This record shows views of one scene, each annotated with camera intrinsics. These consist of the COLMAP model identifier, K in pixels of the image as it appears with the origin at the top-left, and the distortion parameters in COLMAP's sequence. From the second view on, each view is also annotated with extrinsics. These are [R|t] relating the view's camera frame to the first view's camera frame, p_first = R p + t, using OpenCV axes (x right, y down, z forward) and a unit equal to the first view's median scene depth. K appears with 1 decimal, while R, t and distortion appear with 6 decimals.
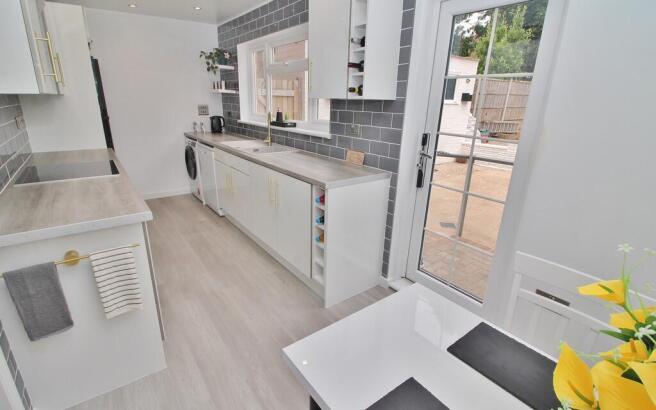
lens RADIAL K [[311.8, 0, 328.0], [0, 311.8, 205.0], [0, 0, 1]] dist [-0.000334, -0.000095]
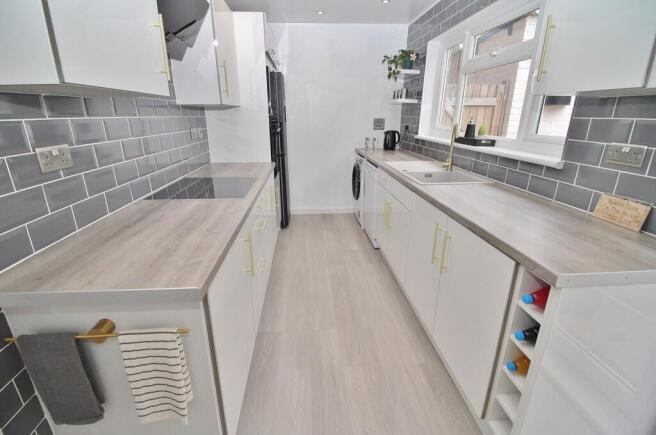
lens RADIAL K [[306.2, 0, 328.0], [0, 306.2, 217.5], [0, 0, 1]] dist [-0.012141, -0.000065]
pose [[0.842838, 0.150923, -0.516572, -0.035219], [-0.155518, 0.987224, 0.034688, -0.054914], [0.515207, 0.051100, 0.855541, 0.219362]]
